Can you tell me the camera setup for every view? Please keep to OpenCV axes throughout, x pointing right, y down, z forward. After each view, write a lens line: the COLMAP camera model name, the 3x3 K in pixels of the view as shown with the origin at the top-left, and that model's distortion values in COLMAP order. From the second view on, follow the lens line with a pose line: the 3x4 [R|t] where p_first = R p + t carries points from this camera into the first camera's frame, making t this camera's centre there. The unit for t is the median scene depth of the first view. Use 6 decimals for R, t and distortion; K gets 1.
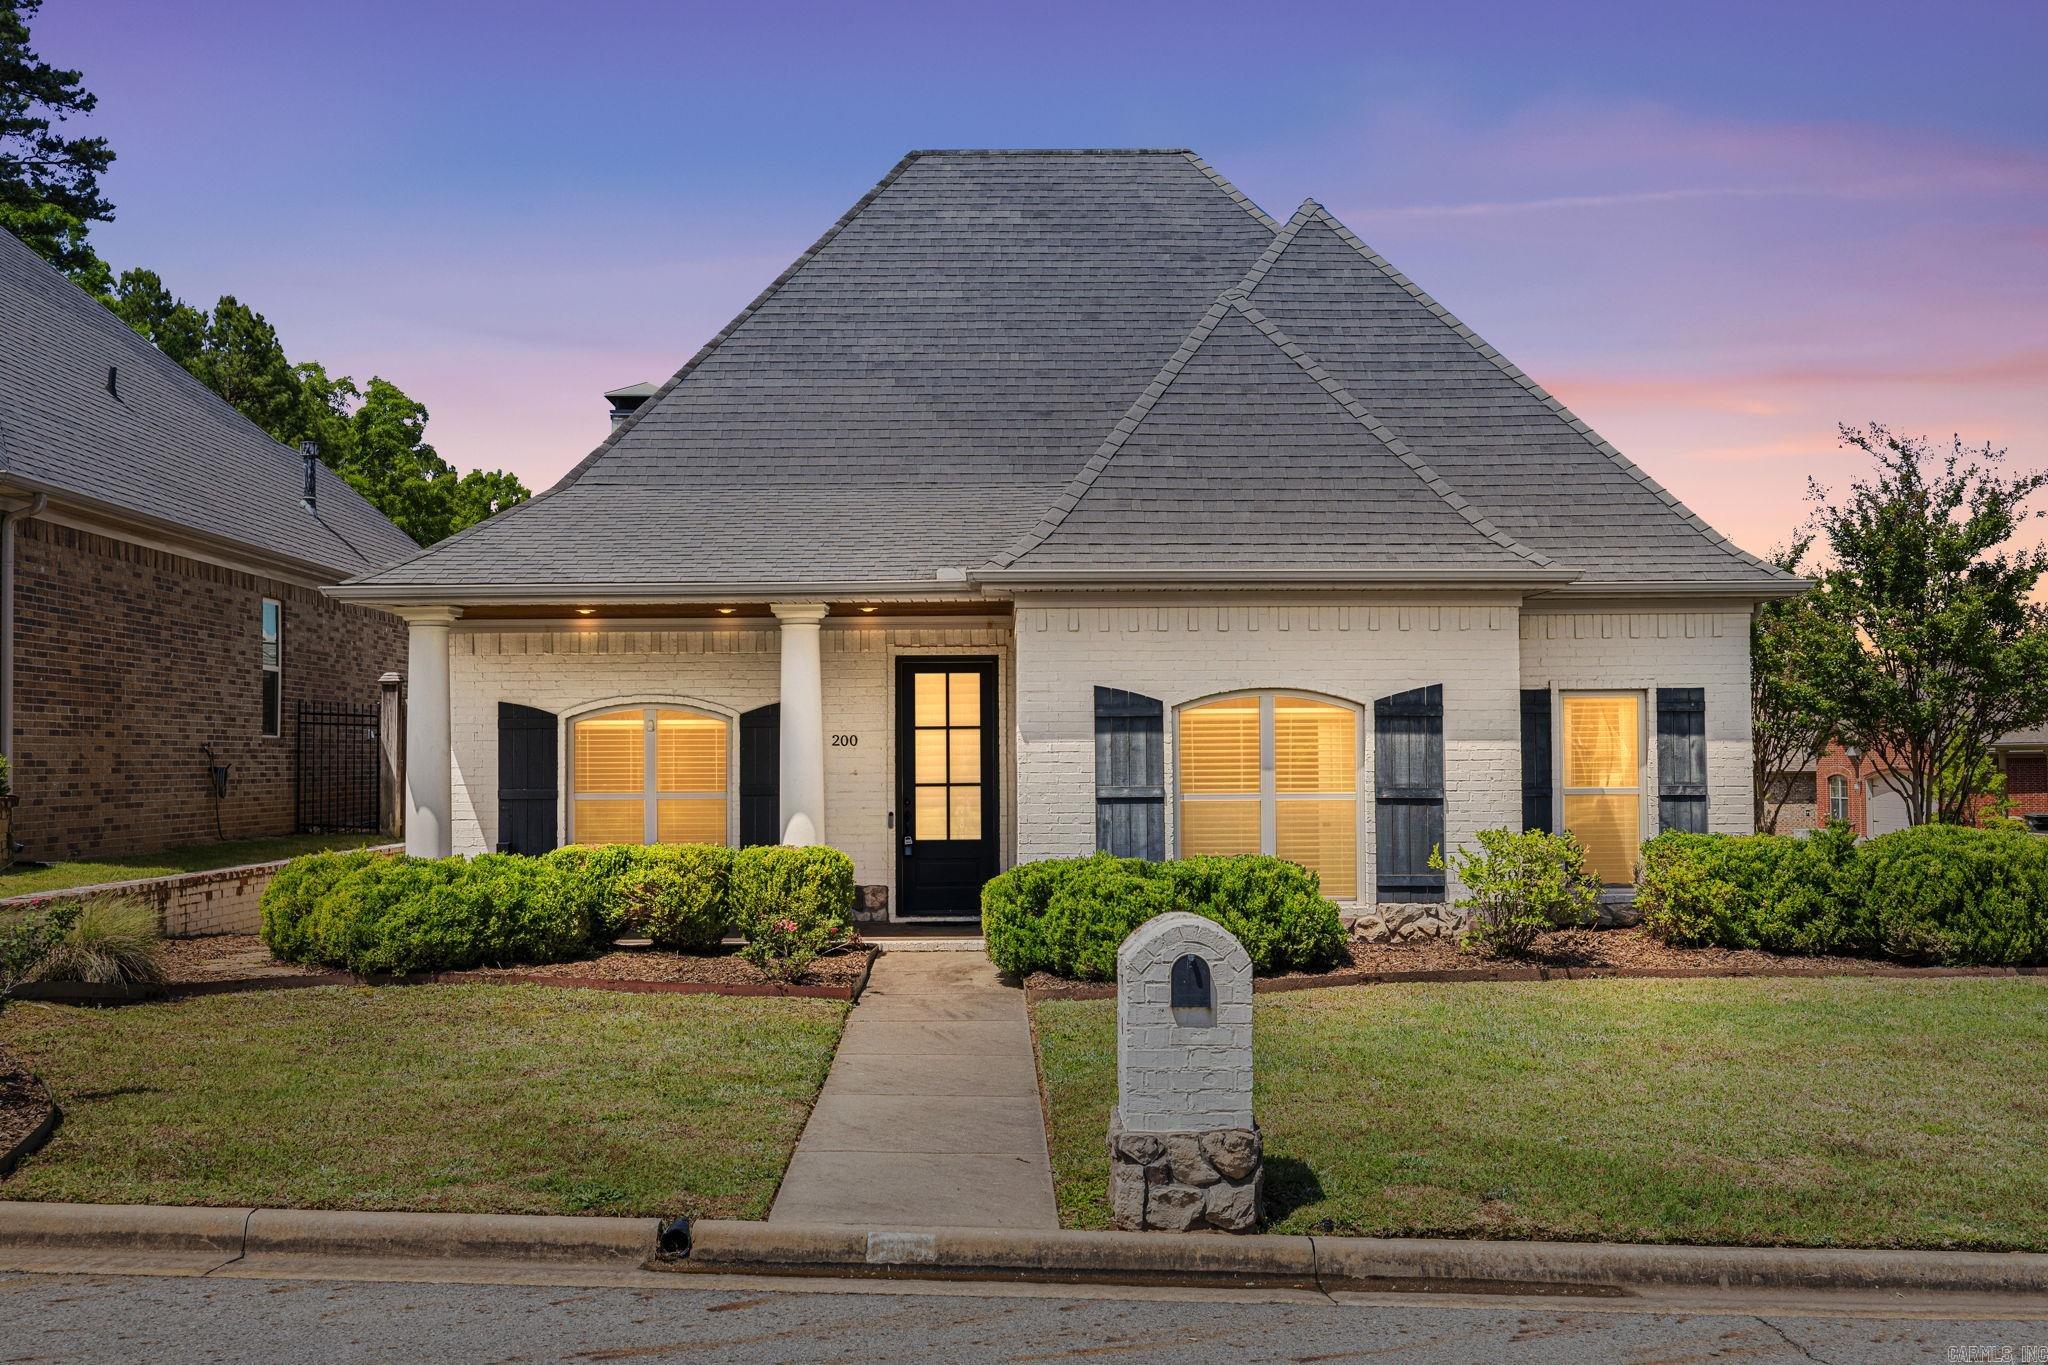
lens RADIAL K [[2002.6, 0, 1024.0], [0, 2002.6, 682.5], [0, 0, 1]] dist [0.001353, 0.003313]
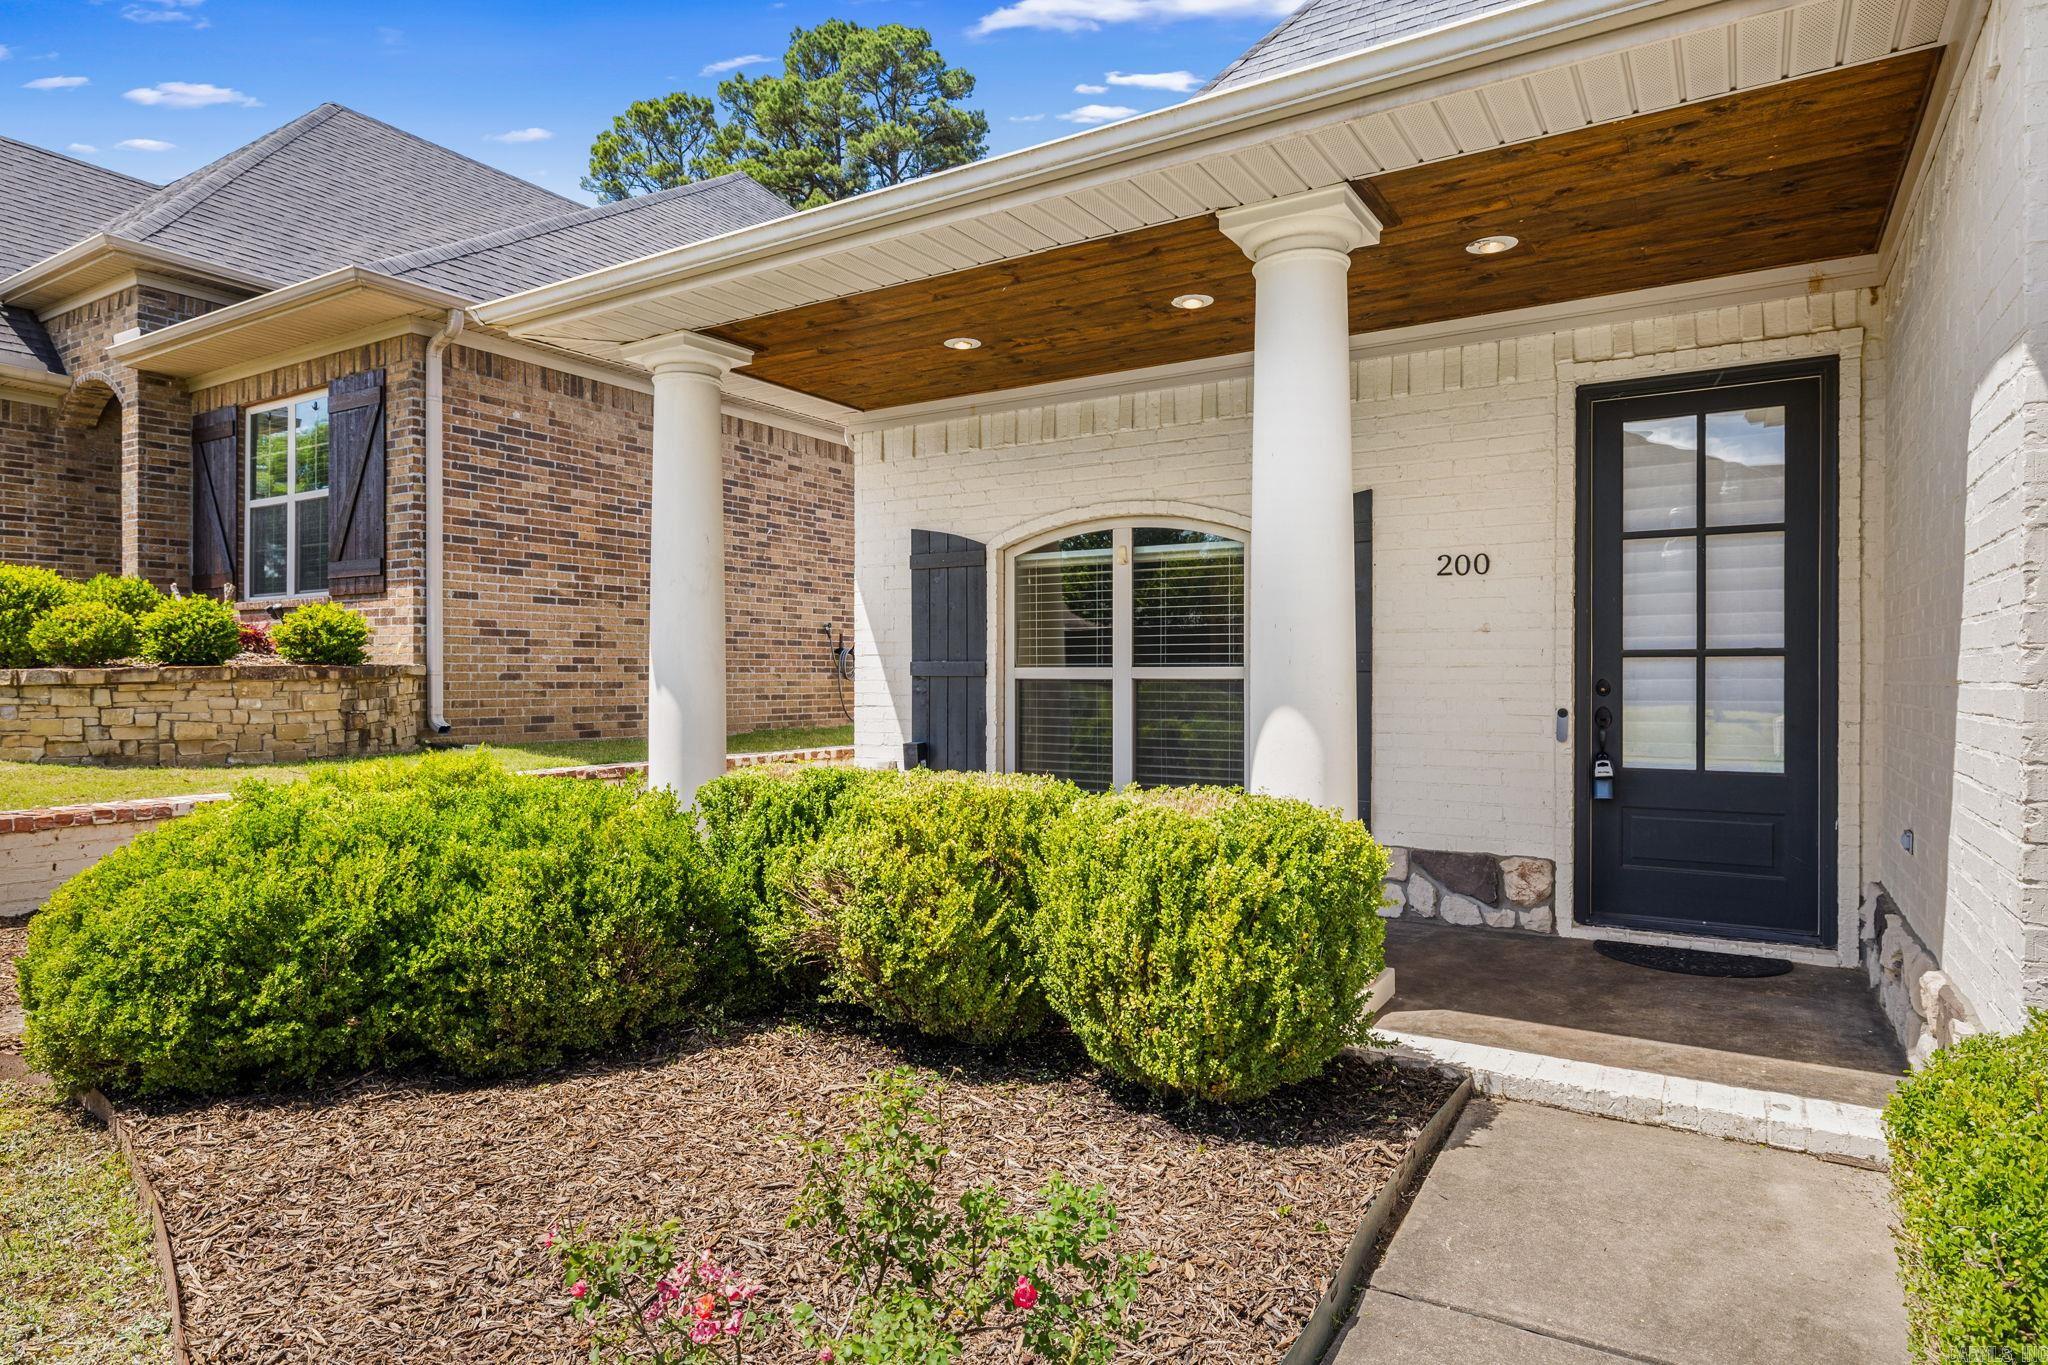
lens RADIAL K [[1142.5, 0, 1024.0], [0, 1142.5, 682.5], [0, 0, 1]] dist [0.000602, -0.000109]
pose [[0.839985, 0.009188, -0.542532, -0.026236], [0.015621, 0.999033, 0.041104, 0.045137], [0.542385, -0.043002, 0.839029, 0.699932]]
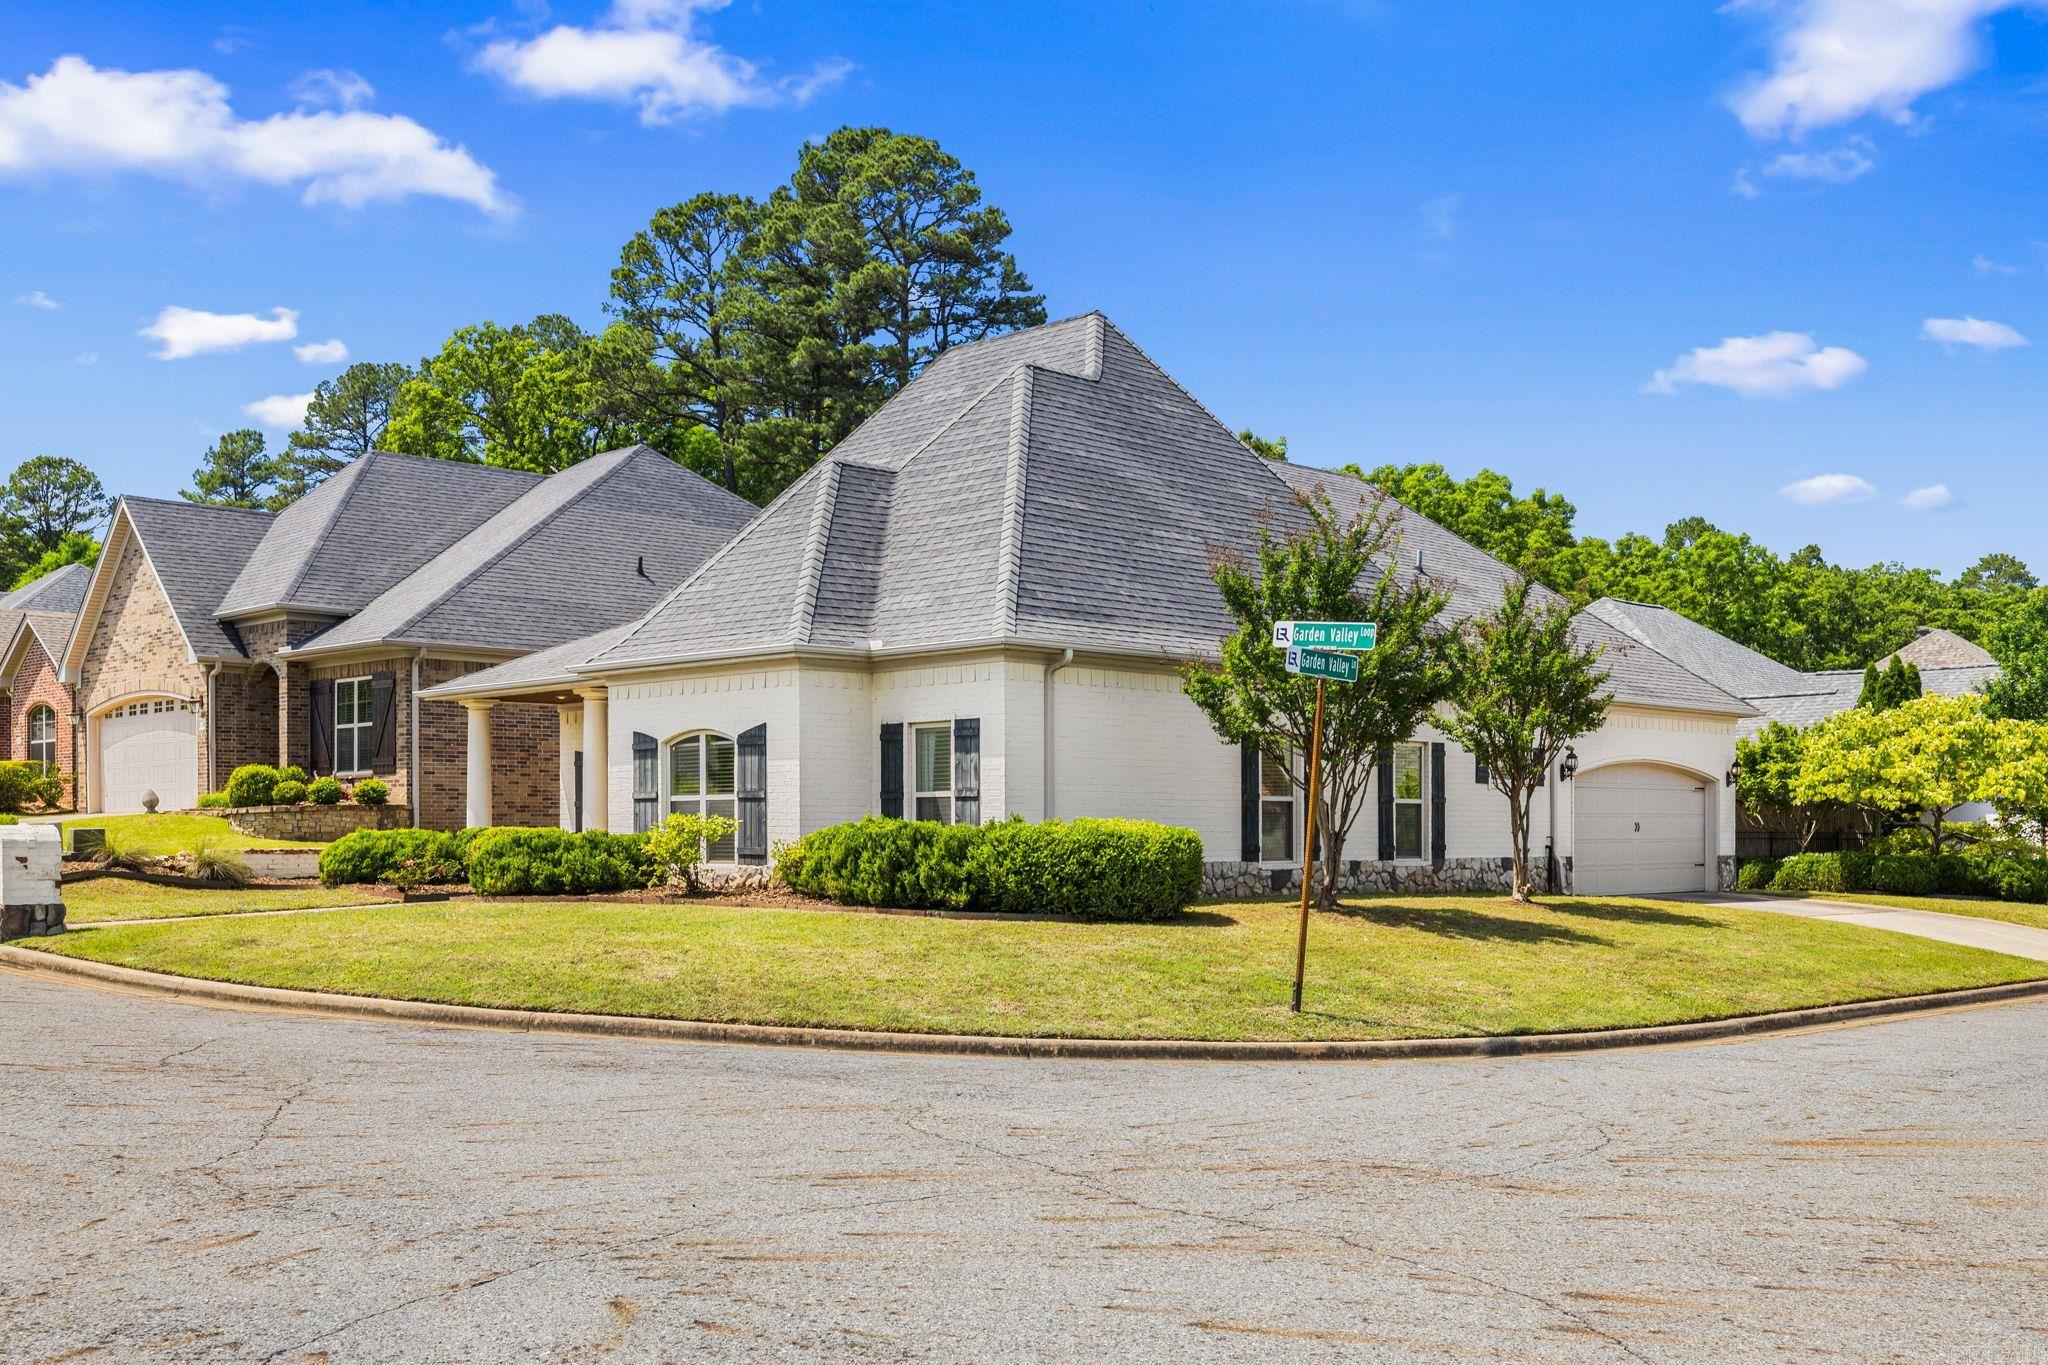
lens RADIAL K [[2056.0, 0, 1031.5], [0, 2056.0, 851.8], [0, 0, 1]] dist [0.025738, 0.008171]
pose [[0.693084, 0.009995, -0.720788, 1.283503], [0.025680, 0.998927, 0.038544, 0.038340], [0.720399, -0.045224, 0.692083, 0.053007]]
